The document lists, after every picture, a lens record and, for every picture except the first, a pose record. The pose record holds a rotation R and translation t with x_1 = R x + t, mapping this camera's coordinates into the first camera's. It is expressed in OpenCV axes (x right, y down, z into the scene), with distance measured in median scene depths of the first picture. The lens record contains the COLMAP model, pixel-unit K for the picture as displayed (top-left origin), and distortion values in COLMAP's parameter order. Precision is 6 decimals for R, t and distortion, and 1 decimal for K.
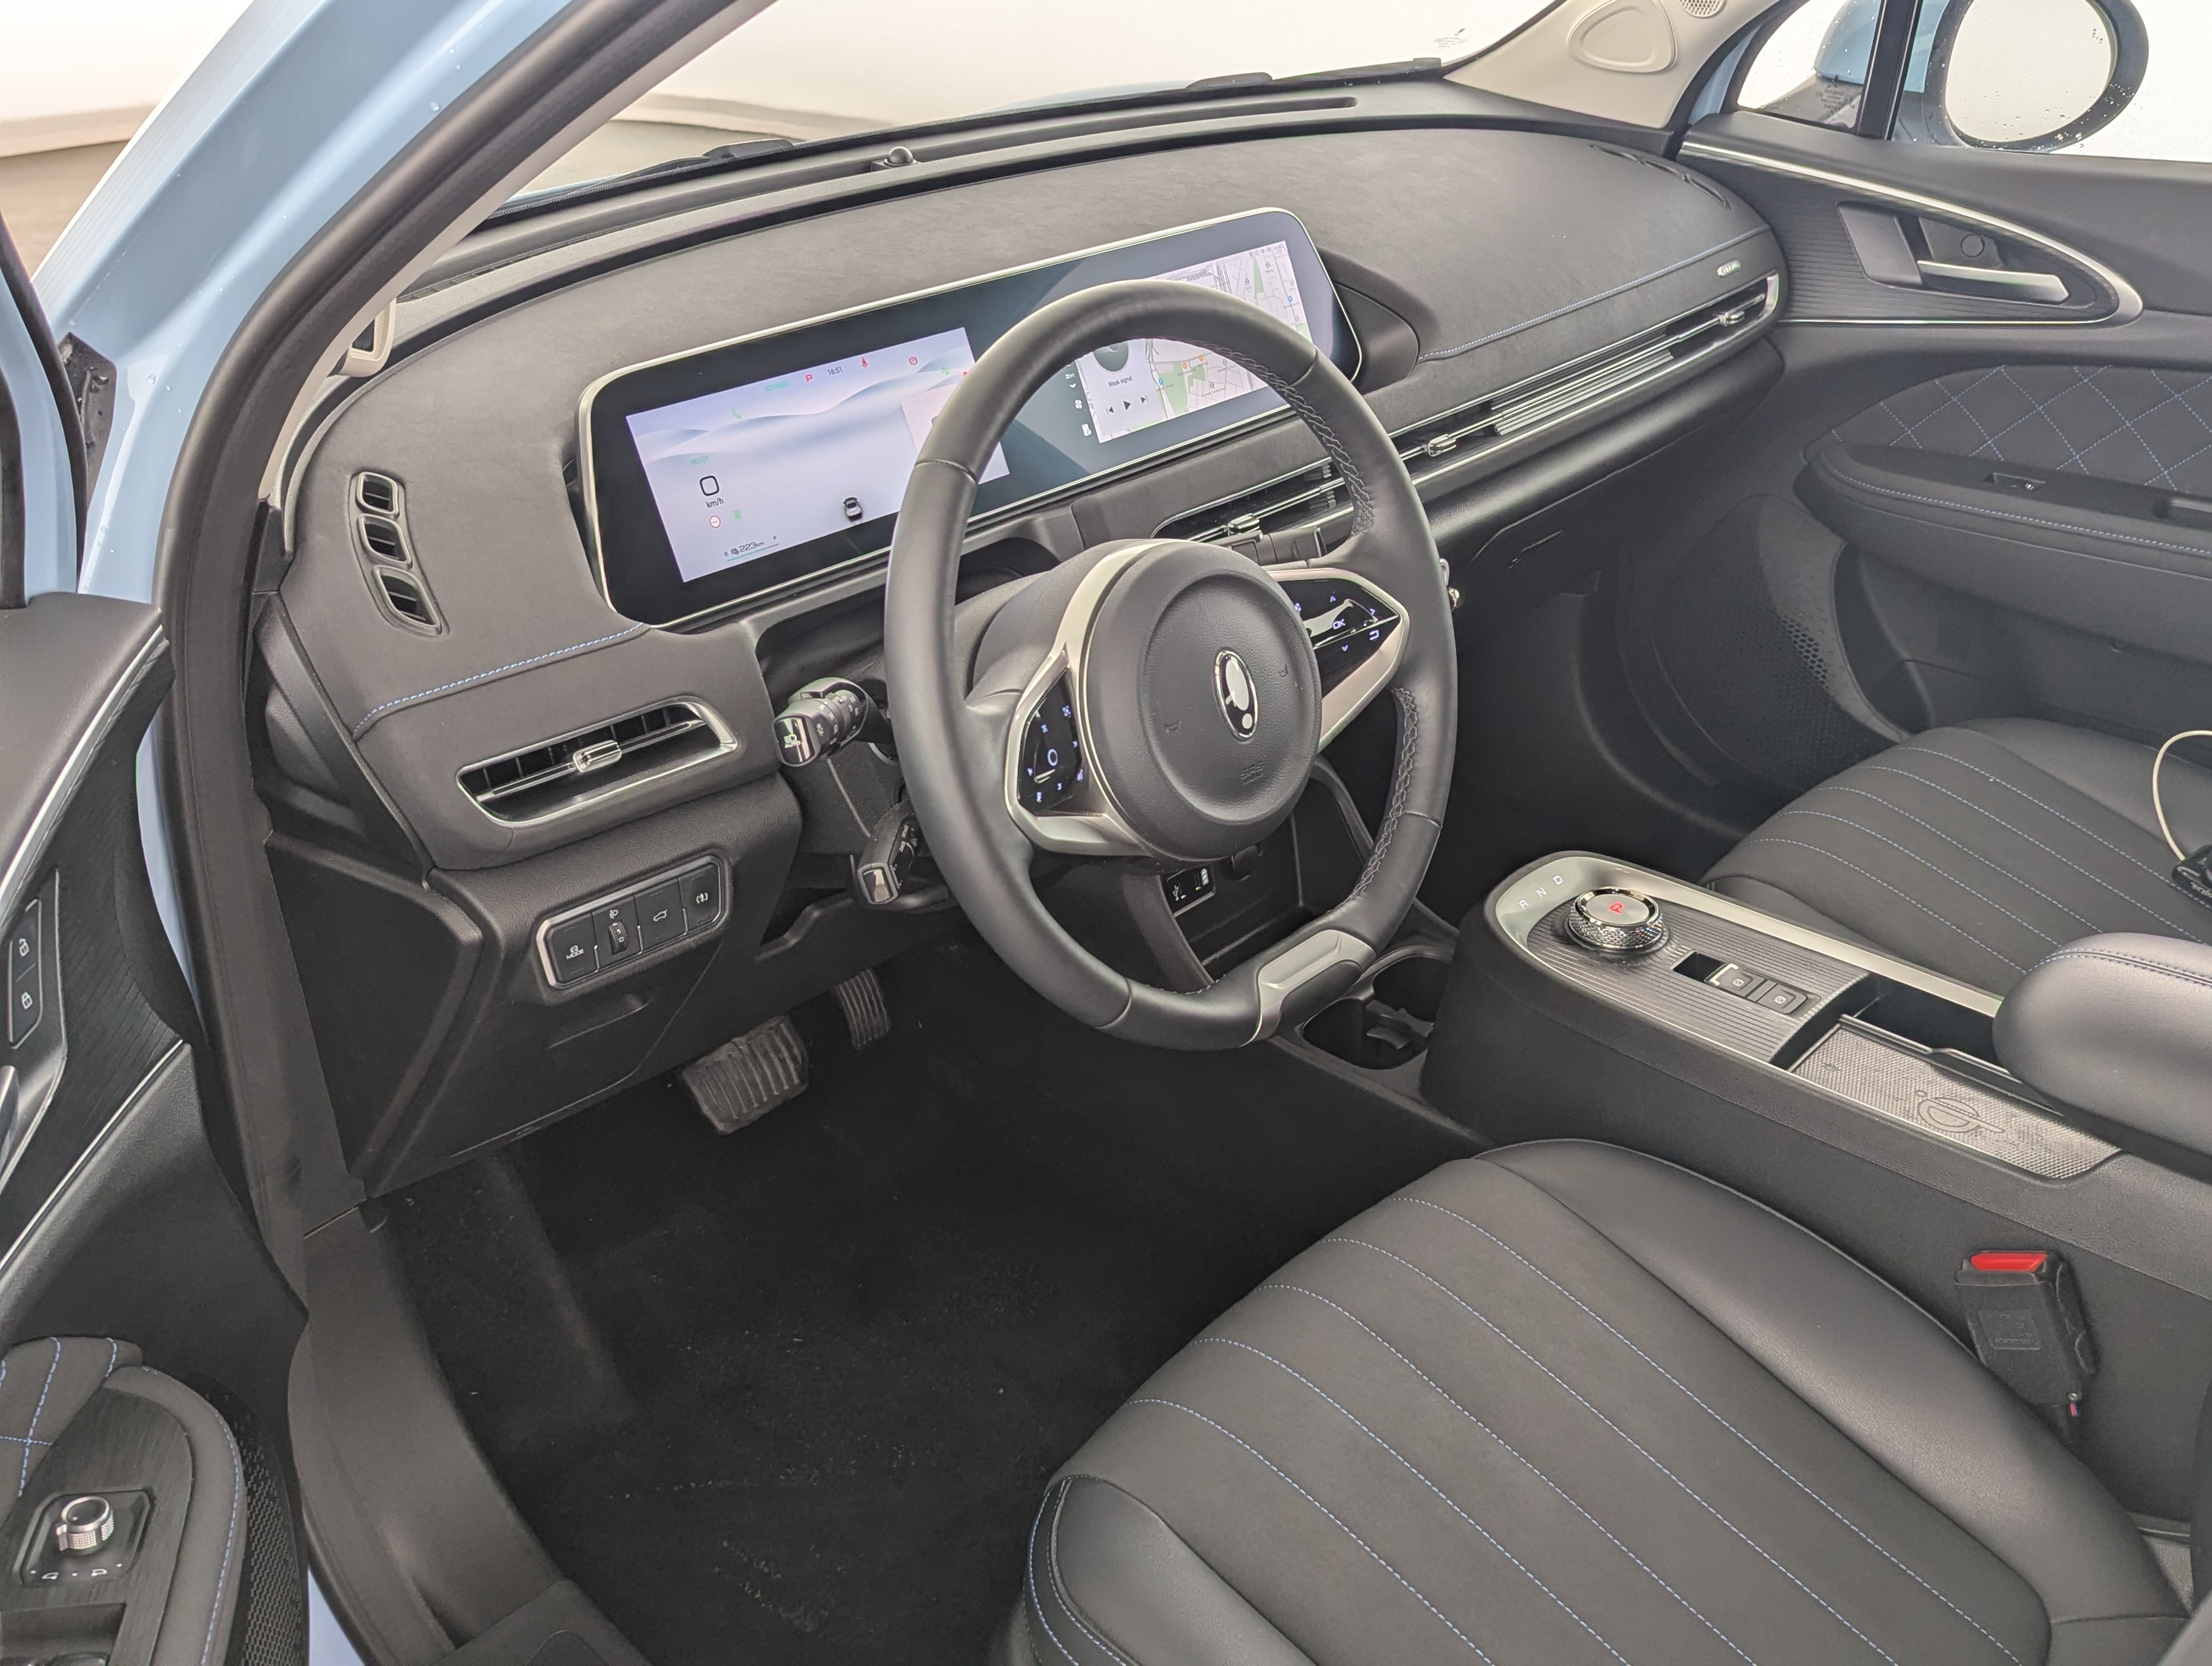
lens RADIAL K [[2043.8, 0, 1112.8], [0, 2043.8, 830.6], [0, 0, 1]] dist [0.013701, 0.000000]
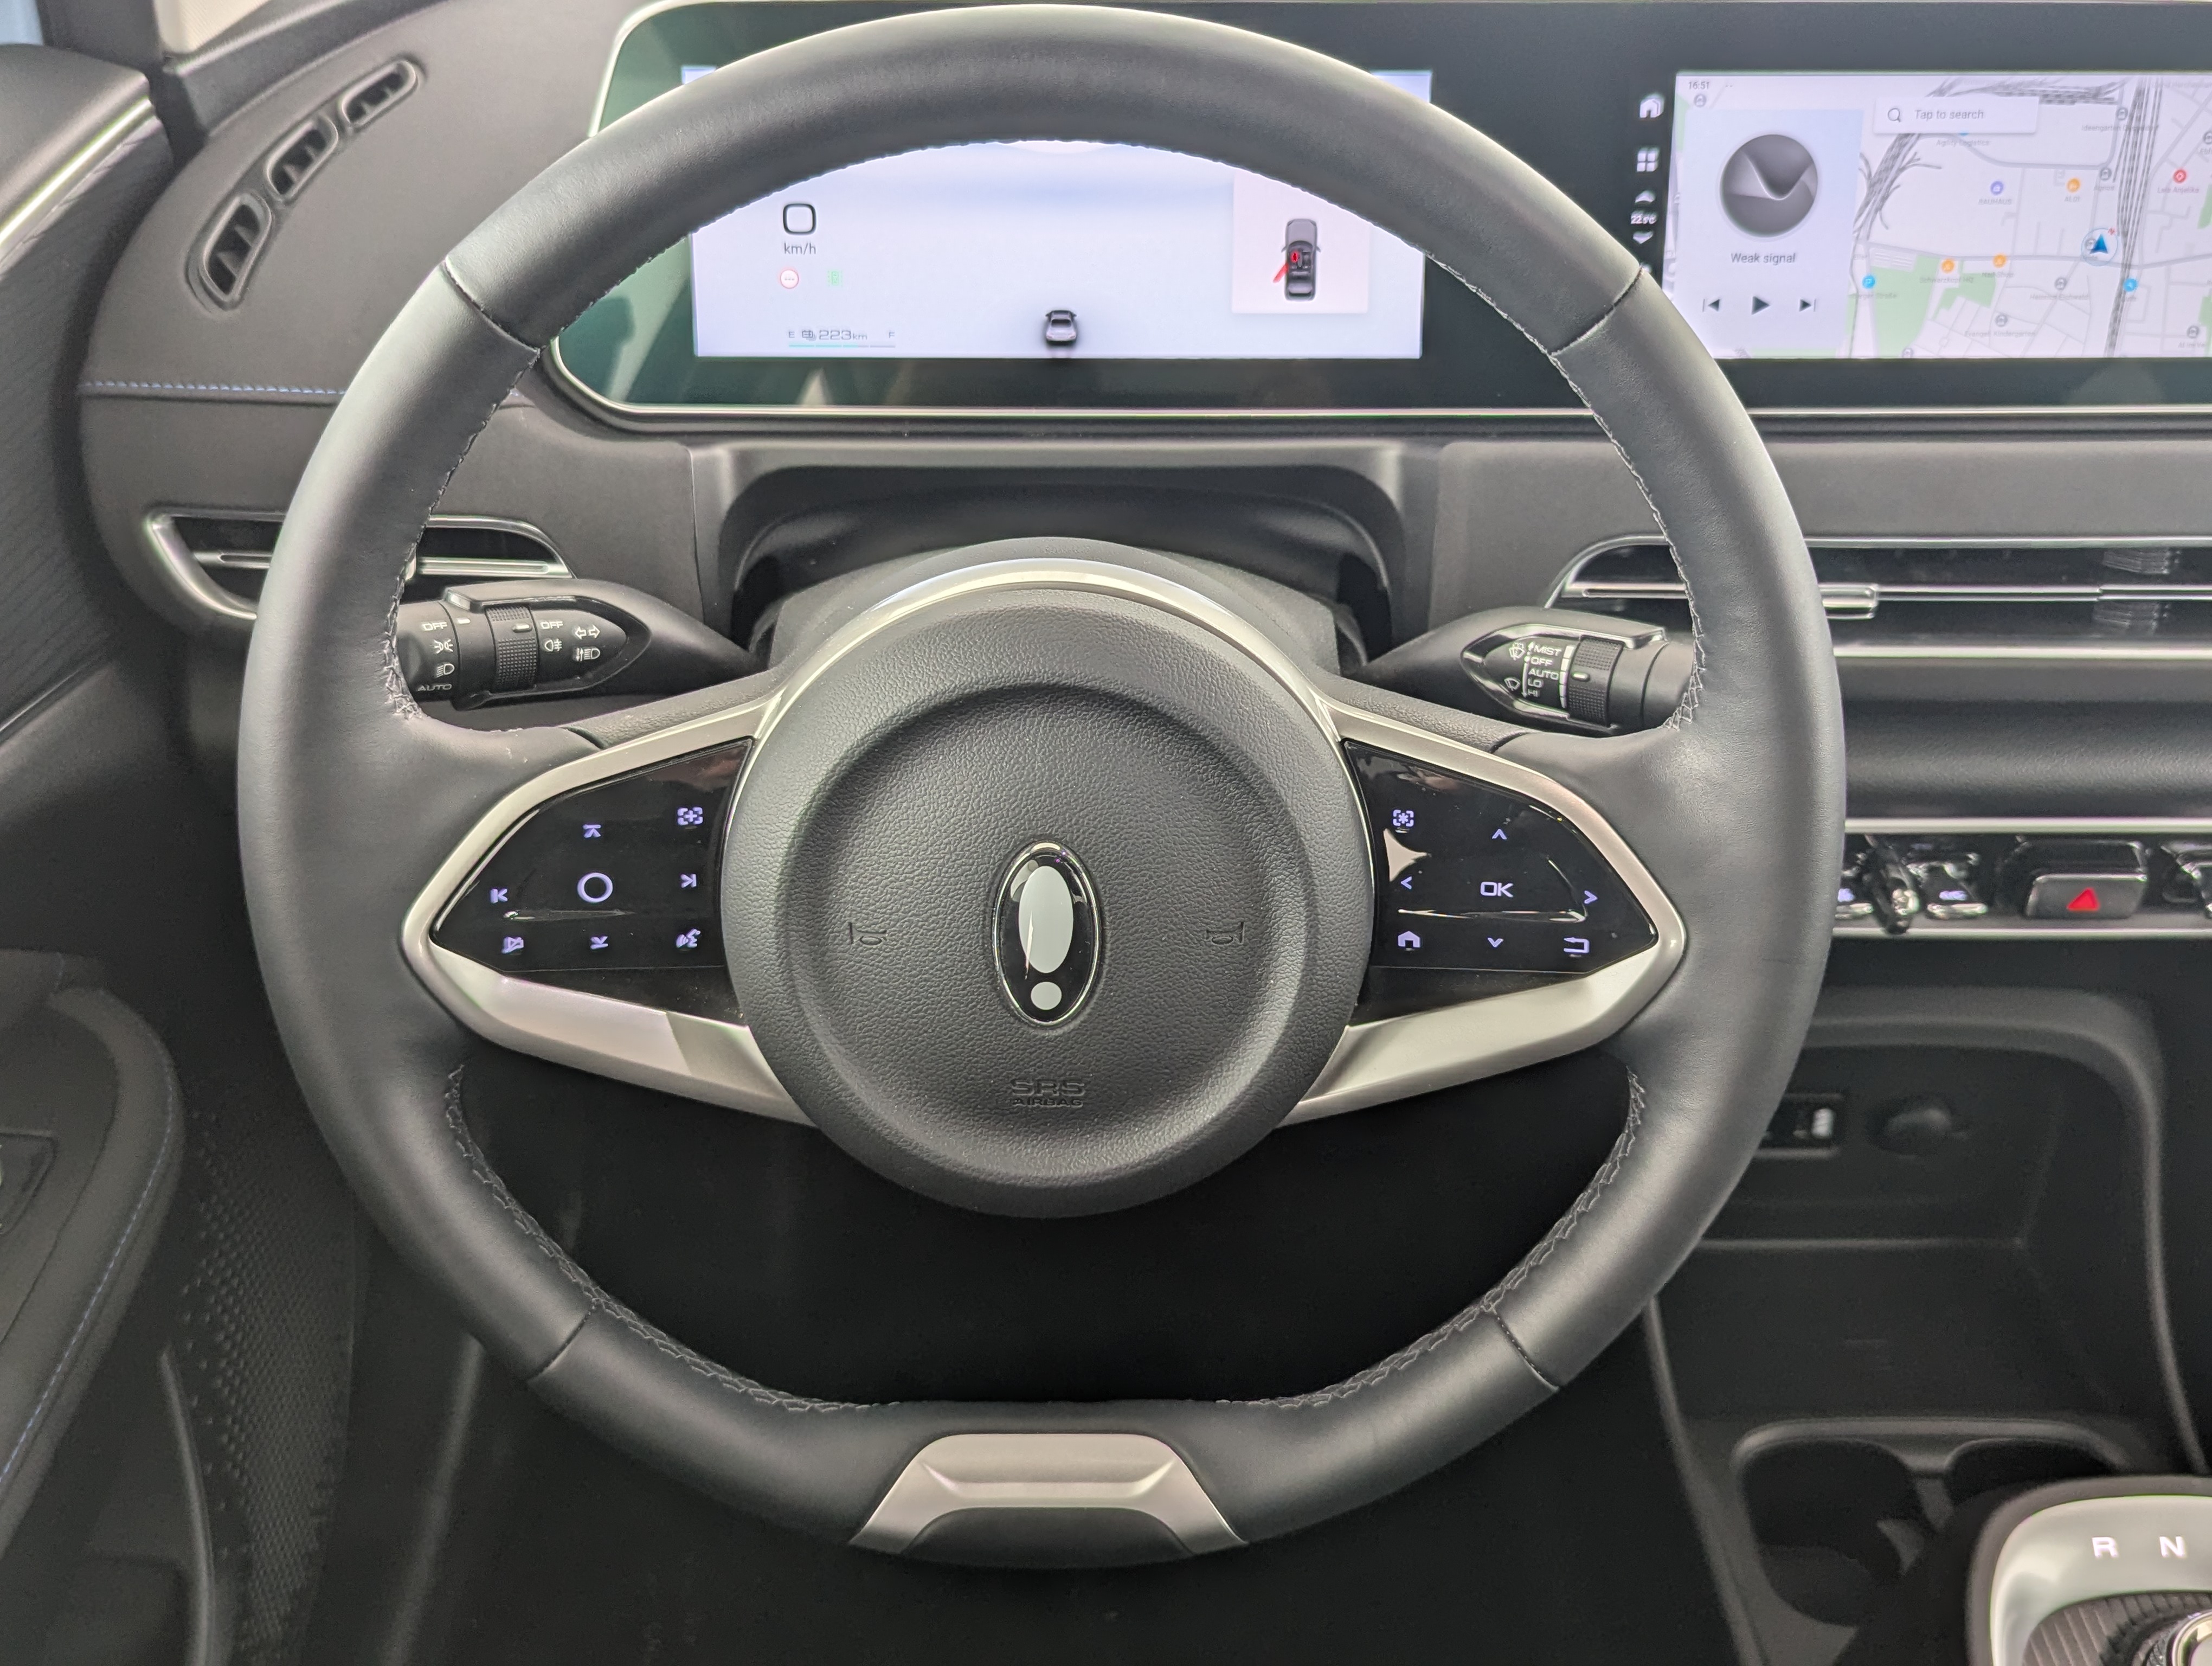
lens RADIAL K [[2043.8, 0, 1096.7], [0, 2043.8, 820.1], [0, 0, 1]] dist [0.013701, 0.000000]
pose [[0.684755, 0.439228, -0.581540, 0.284475], [-0.354604, 0.897948, 0.260664, -0.187147], [0.636684, 0.027725, 0.770626, 0.554790]]
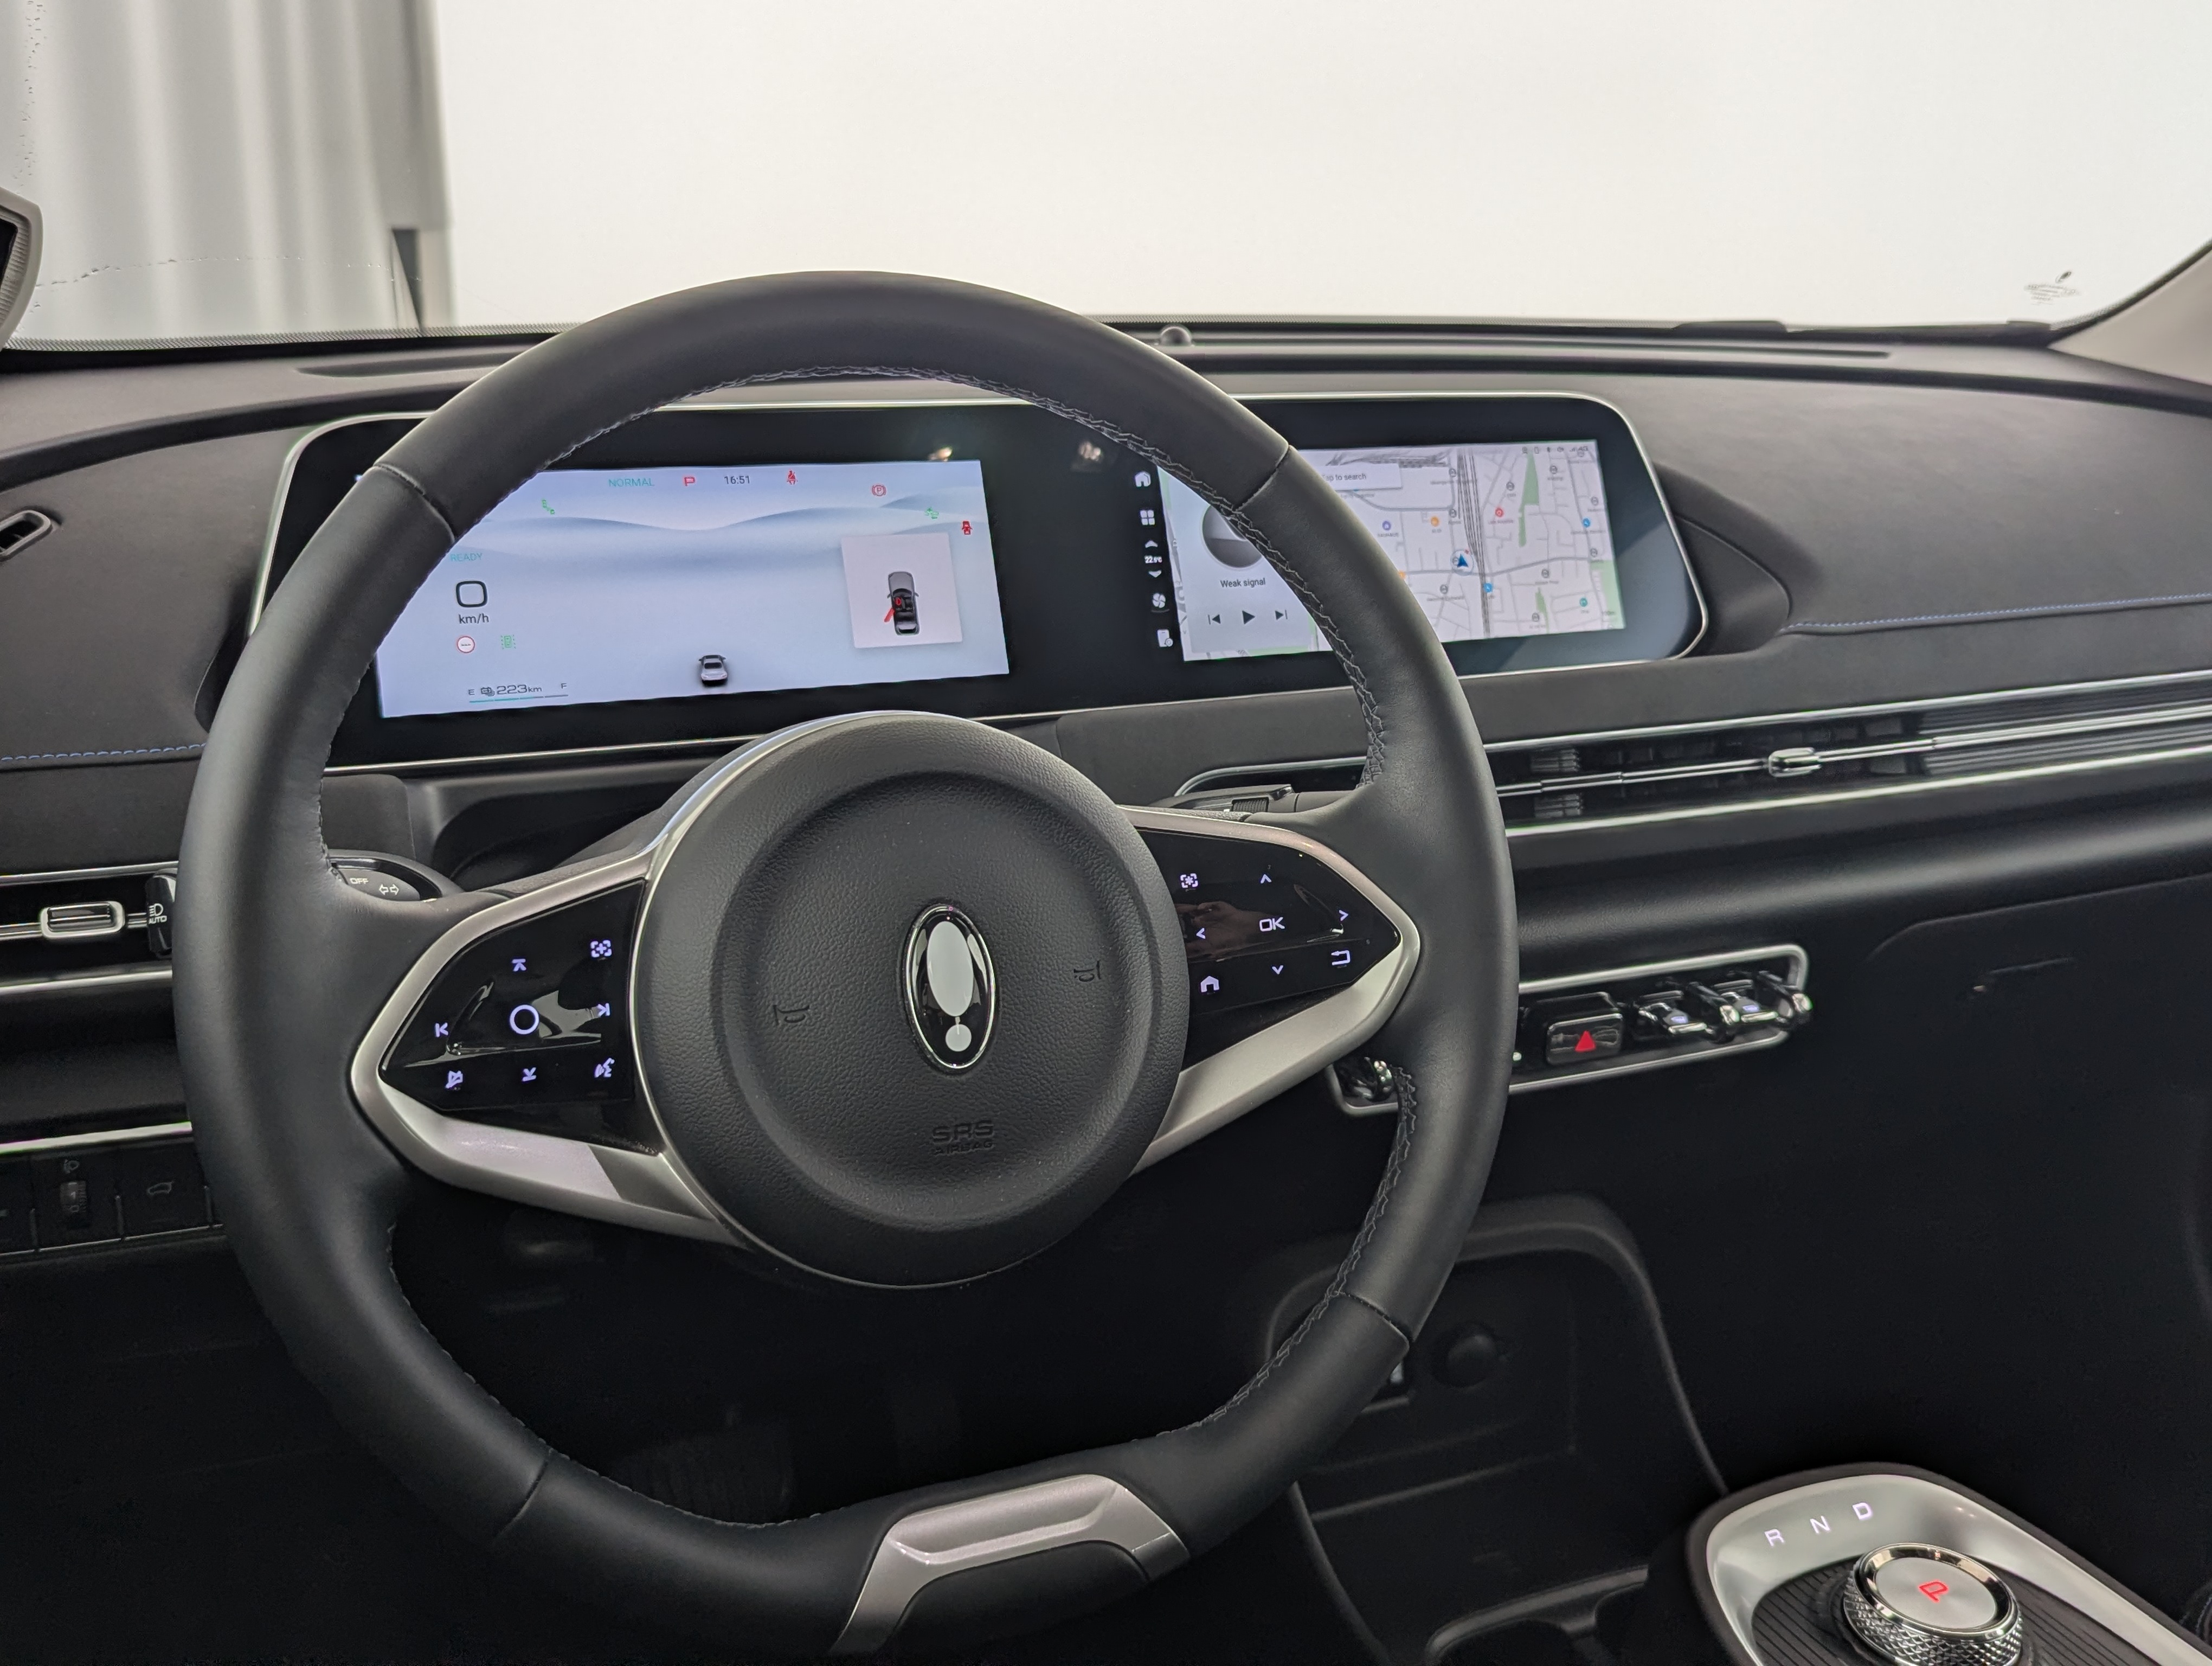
lens RADIAL K [[2043.8, 0, 1102.9], [0, 2043.8, 795.3], [0, 0, 1]] dist [0.013701, 0.000000]
pose [[0.912734, 0.131471, -0.386823, 0.260360], [-0.214714, 0.959873, -0.180396, -0.022396], [0.347584, 0.247709, 0.904337, 0.437520]]
